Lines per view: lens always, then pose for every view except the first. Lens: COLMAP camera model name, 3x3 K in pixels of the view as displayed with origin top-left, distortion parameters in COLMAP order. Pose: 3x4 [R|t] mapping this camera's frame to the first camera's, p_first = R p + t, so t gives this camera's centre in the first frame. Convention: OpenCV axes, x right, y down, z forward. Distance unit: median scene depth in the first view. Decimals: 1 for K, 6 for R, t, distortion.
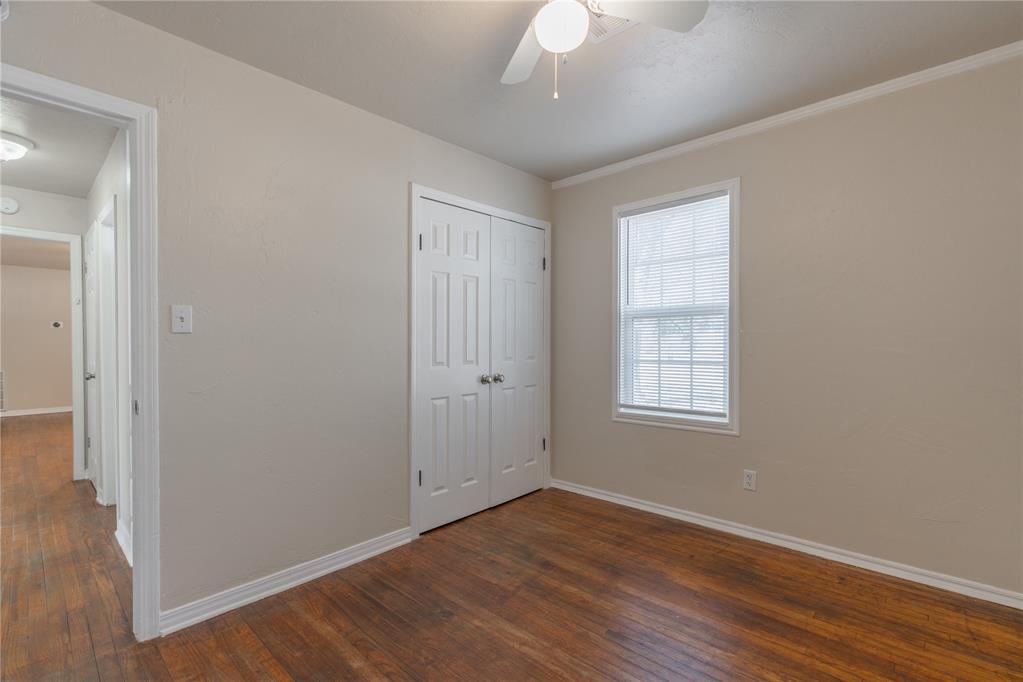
lens RADIAL K [[460.4, 0, 512.3], [0, 460.4, 354.8], [0, 0, 1]] dist [-0.010323, 0.003022]
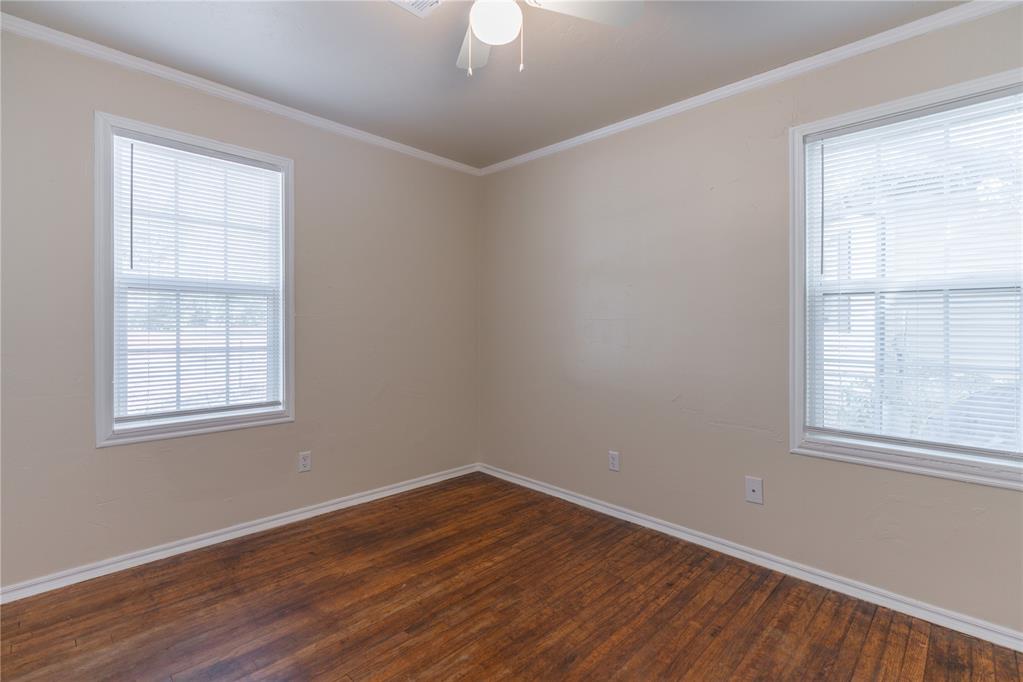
lens RADIAL K [[460.4, 0, 519.5], [0, 460.4, 333.8], [0, 0, 1]] dist [-0.010323, 0.003022]
pose [[0.022257, -0.003558, 0.999746, -0.504701], [0.019093, 0.999813, 0.003133, -0.004748], [-0.999570, 0.019019, 0.022321, 0.512643]]
